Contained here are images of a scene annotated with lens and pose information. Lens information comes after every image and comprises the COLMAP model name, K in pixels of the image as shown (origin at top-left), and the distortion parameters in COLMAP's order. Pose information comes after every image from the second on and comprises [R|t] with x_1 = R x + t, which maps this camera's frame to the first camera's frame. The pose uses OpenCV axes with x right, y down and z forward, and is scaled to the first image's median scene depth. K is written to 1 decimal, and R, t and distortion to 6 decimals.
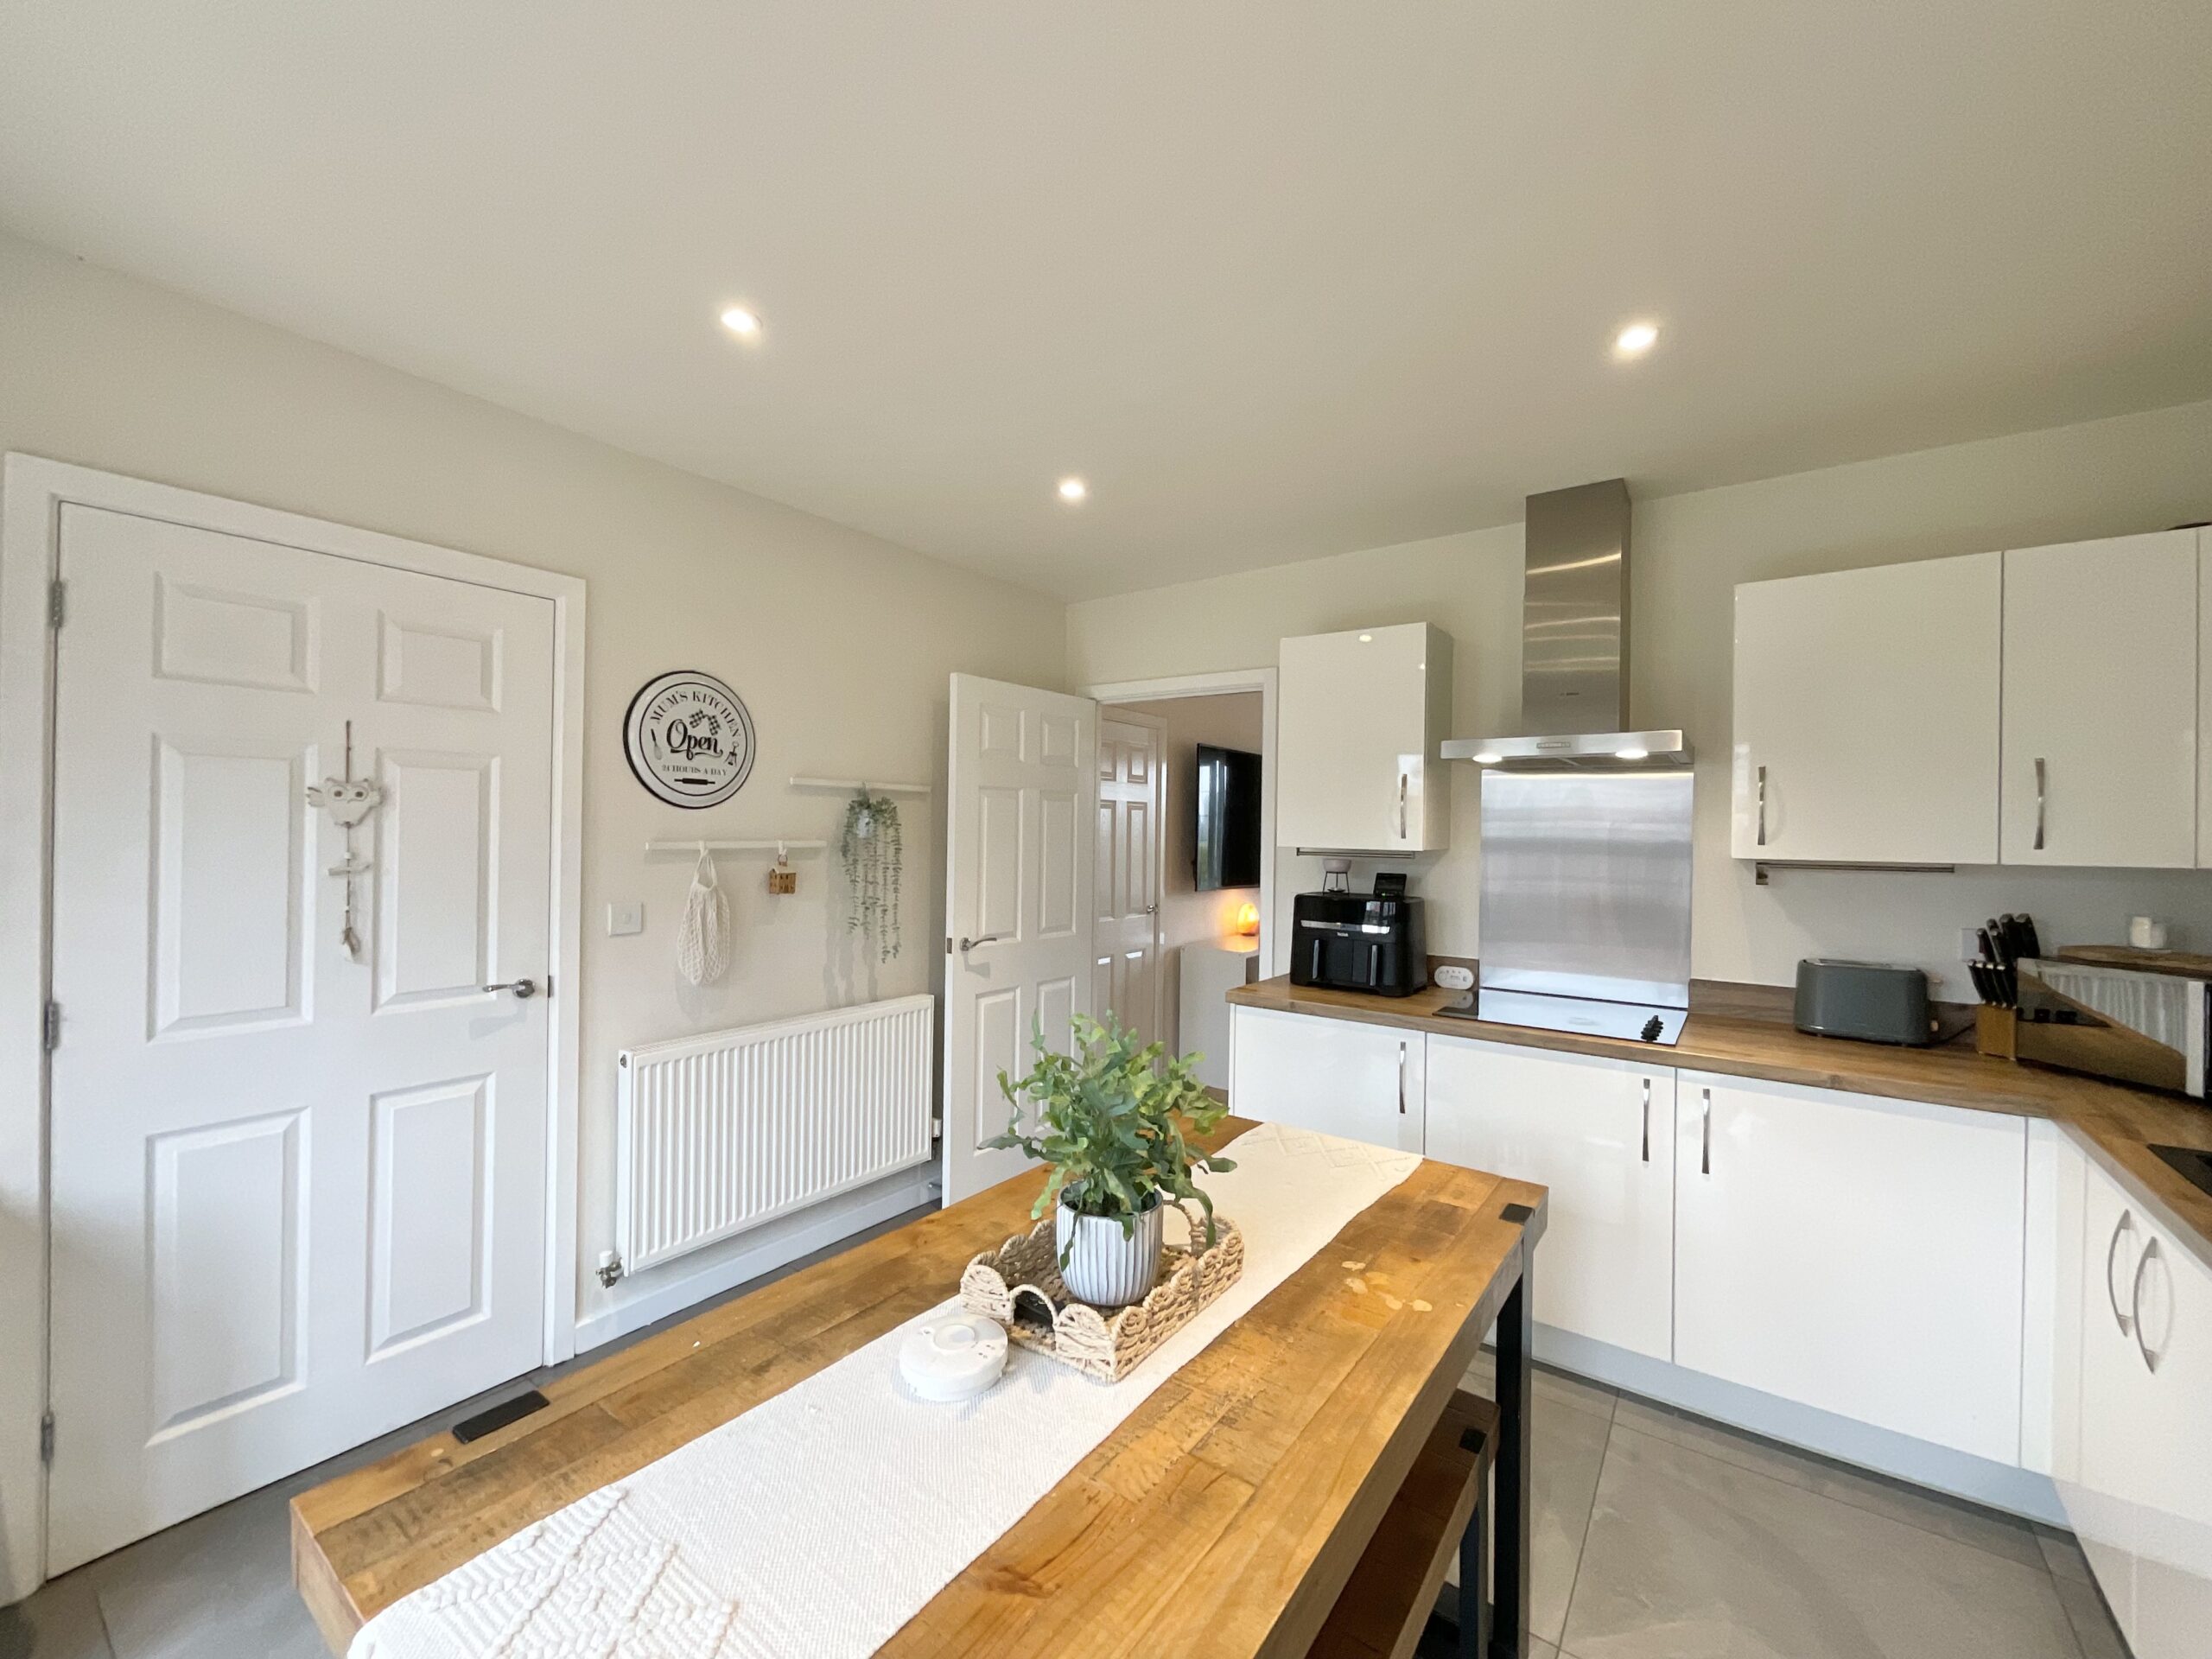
lens RADIAL K [[886.4, 0, 1106.0], [0, 886.4, 829.5], [0, 0, 1]] dist [0.001548, 0.000181]
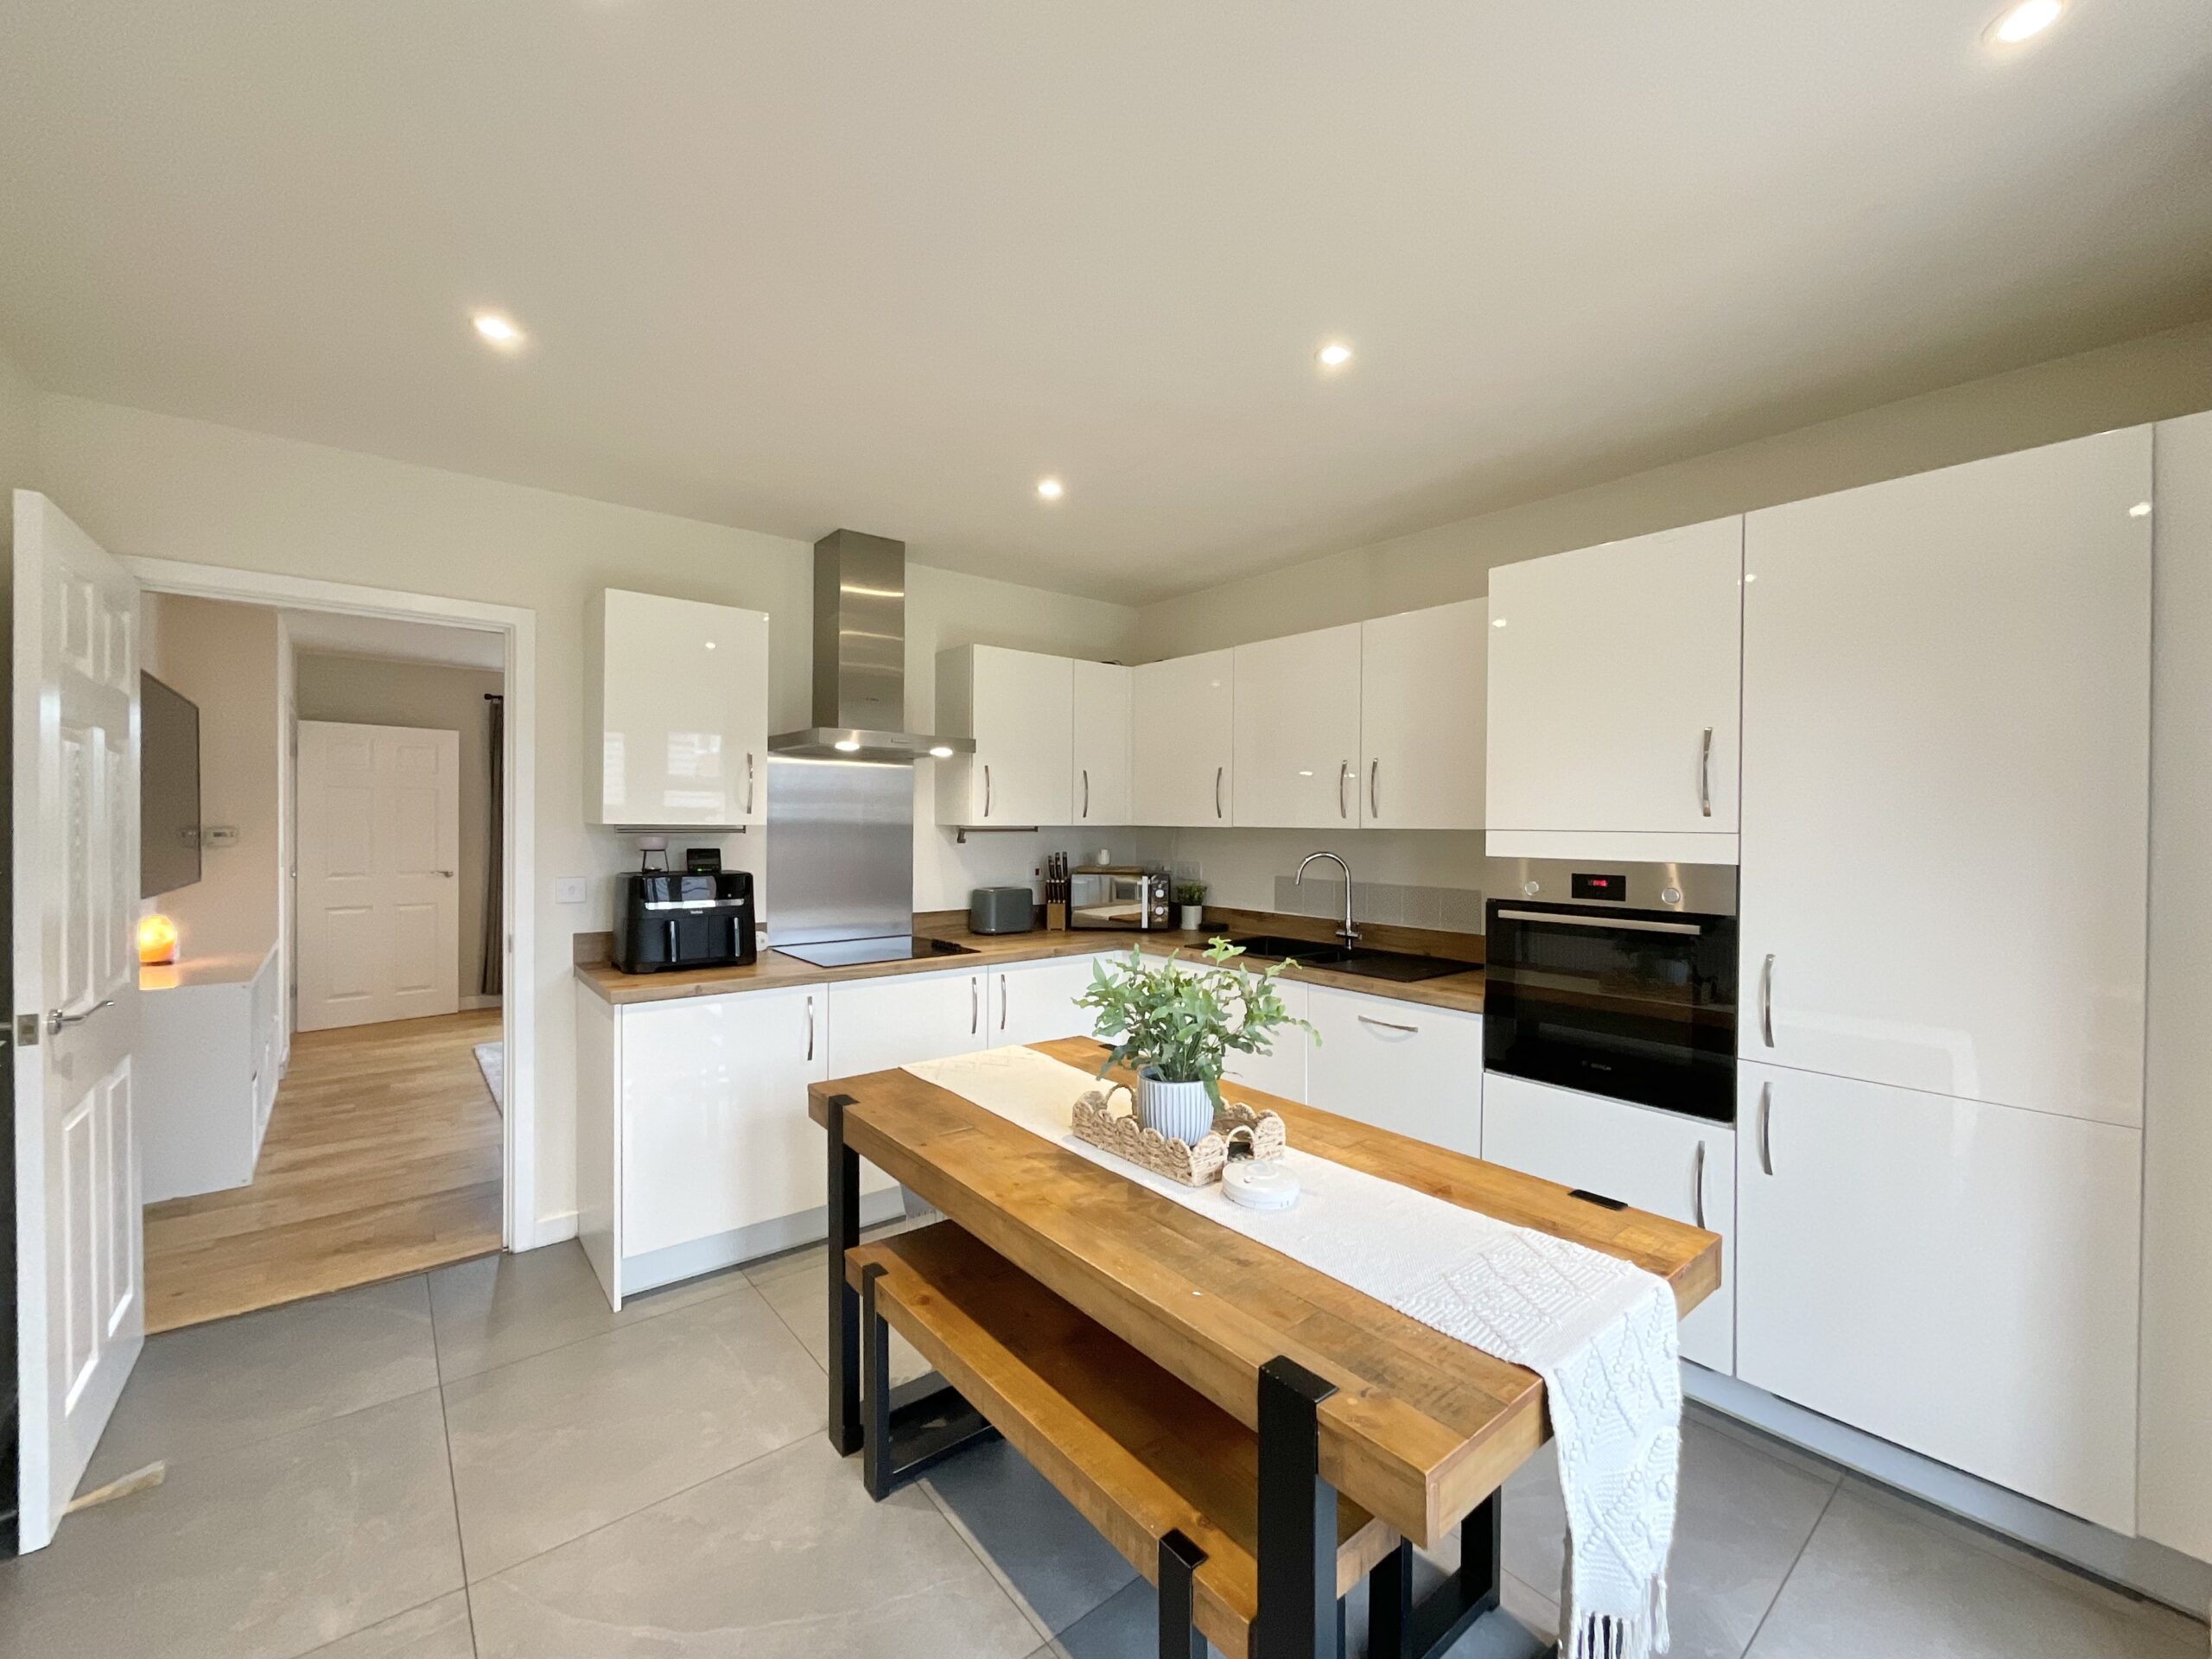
lens RADIAL K [[895.7, 0, 1099.5], [0, 895.7, 828.3], [0, 0, 1]] dist [-0.000889, 0.000145]
pose [[0.265933, -0.020254, 0.963779, -0.665086], [-0.005402, 0.999732, 0.022500, 0.002257], [-0.963976, -0.011189, 0.265752, 0.369199]]
